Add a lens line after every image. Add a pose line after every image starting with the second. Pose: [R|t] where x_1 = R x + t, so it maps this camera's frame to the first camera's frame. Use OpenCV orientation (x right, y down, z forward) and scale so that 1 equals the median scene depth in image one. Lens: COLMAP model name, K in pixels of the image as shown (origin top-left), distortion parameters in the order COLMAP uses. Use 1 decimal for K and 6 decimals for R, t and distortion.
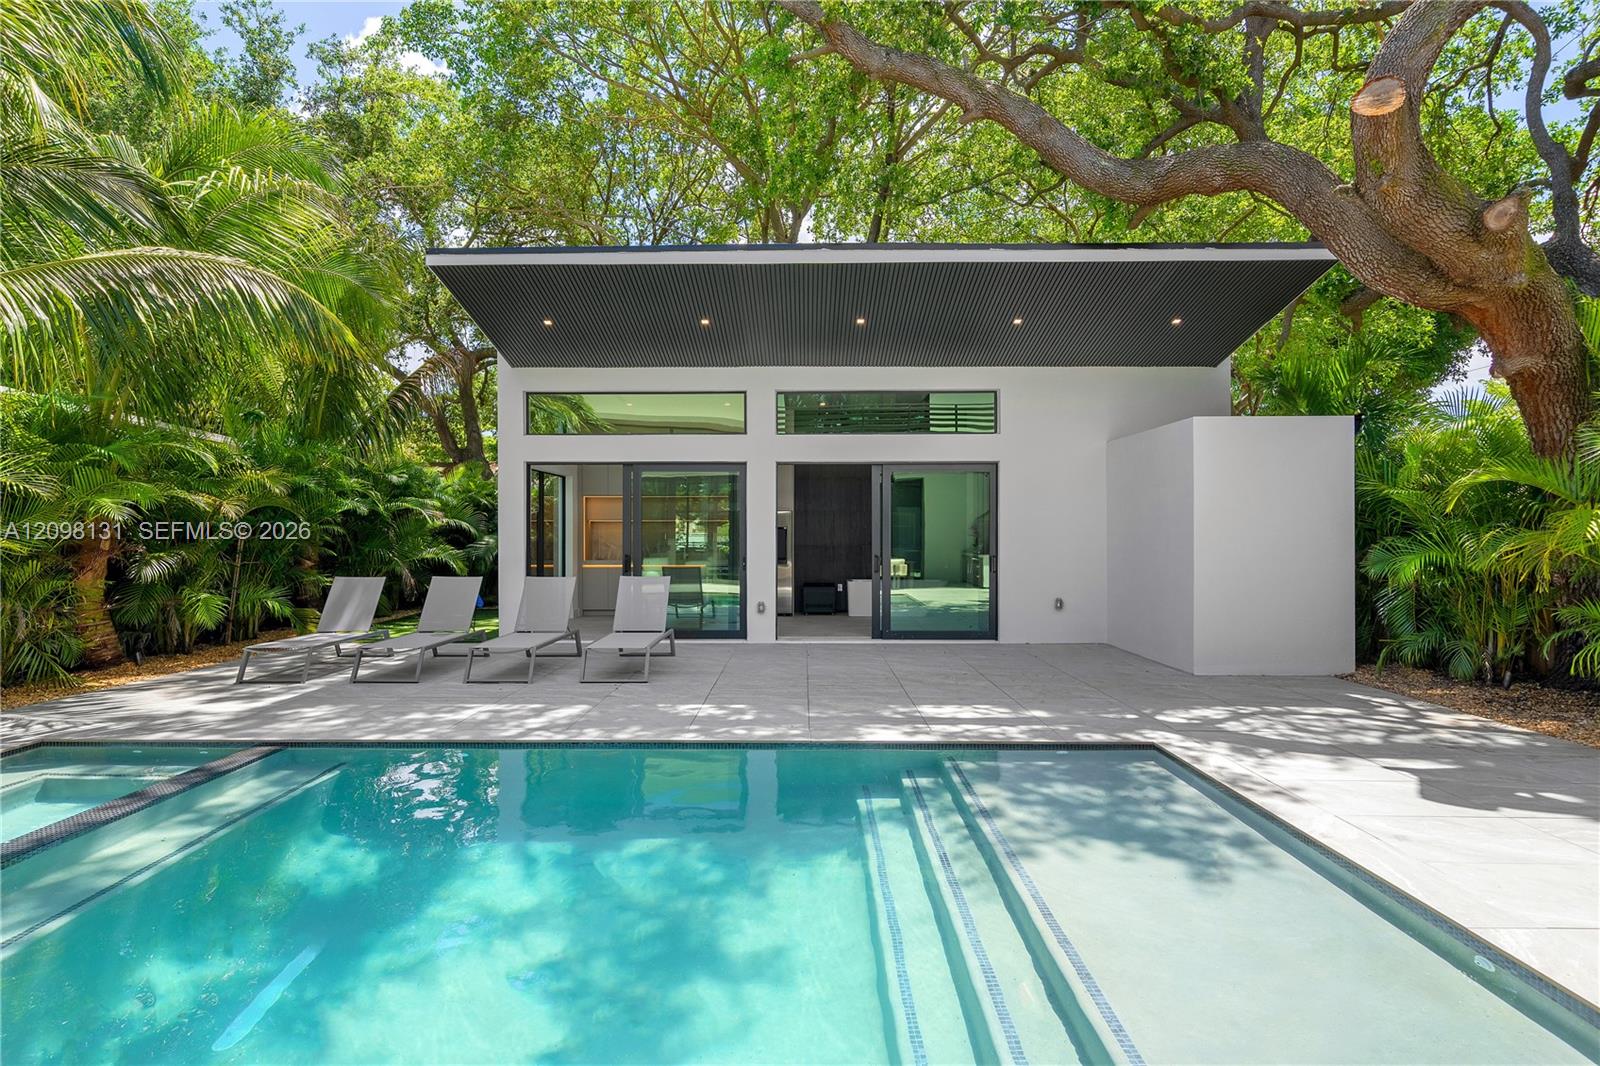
lens RADIAL K [[836.5, 0, 802.3], [0, 836.5, 540.1], [0, 0, 1]] dist [0.003608, 0.000208]
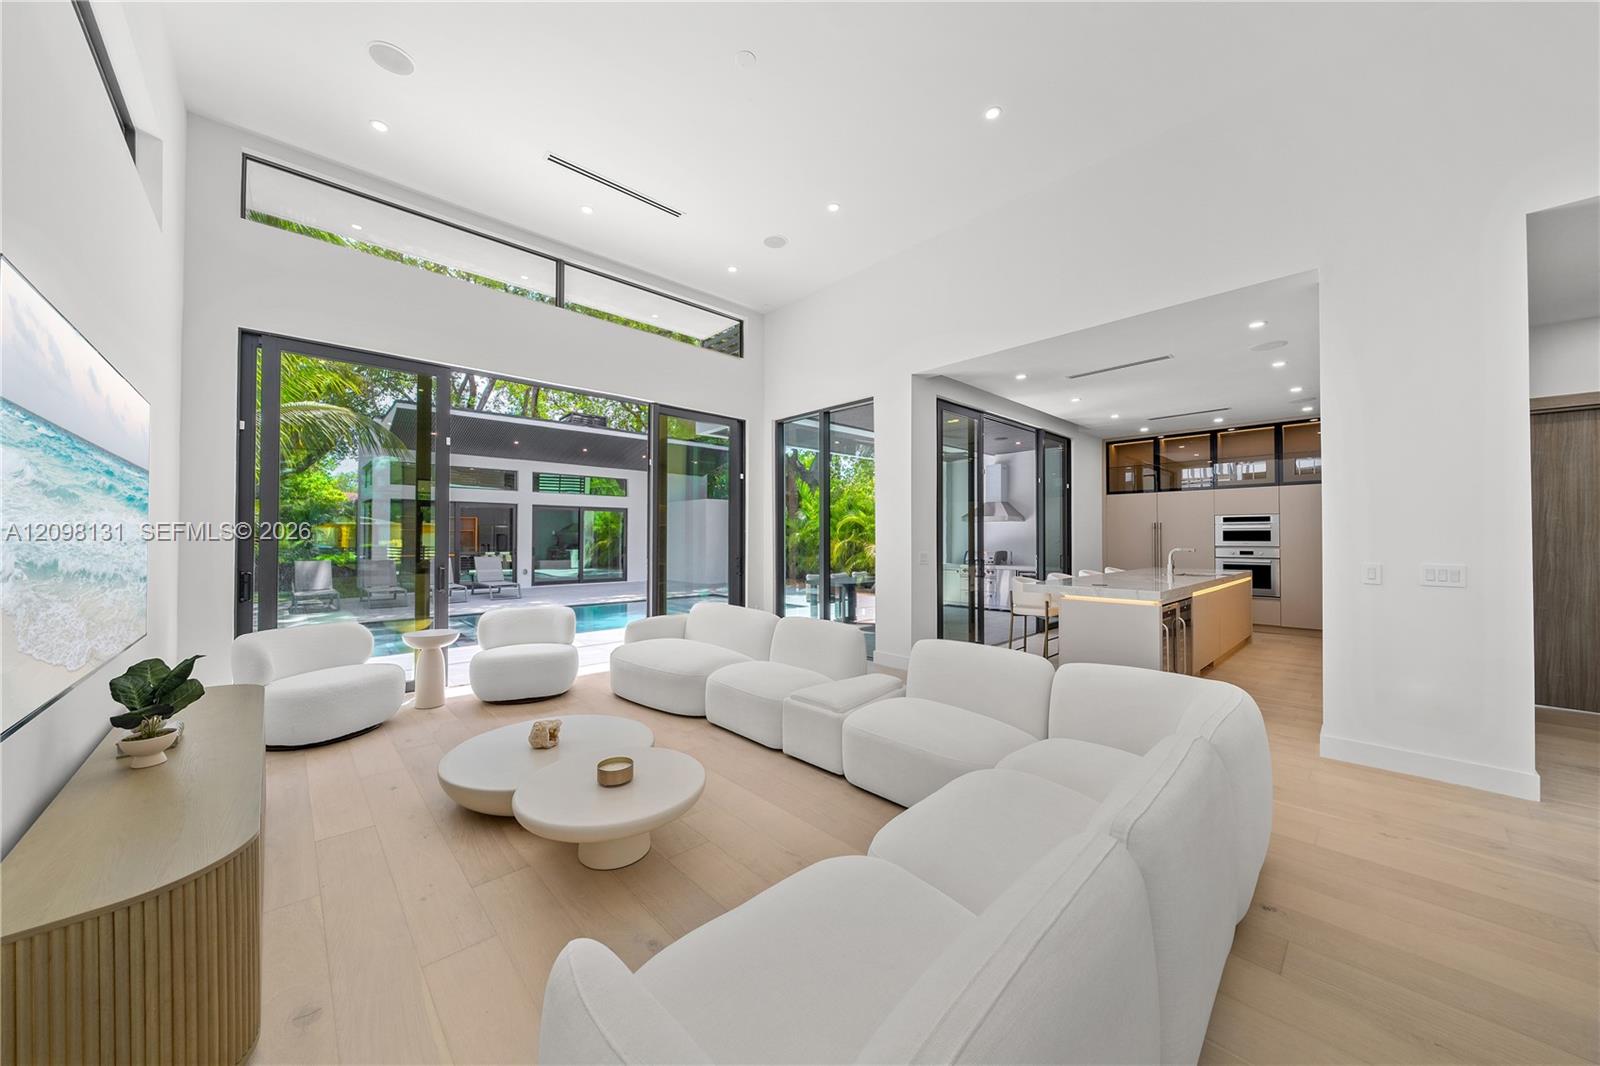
lens RADIAL K [[553.2, 0, 802.1], [0, 553.2, 531.0], [0, 0, 1]] dist [-0.001927, -0.000128]
pose [[0.722206, 0.016957, 0.691470, -0.525885], [-0.004907, 0.999800, -0.019394, -0.001668], [-0.691661, 0.010613, 0.722145, -0.531976]]
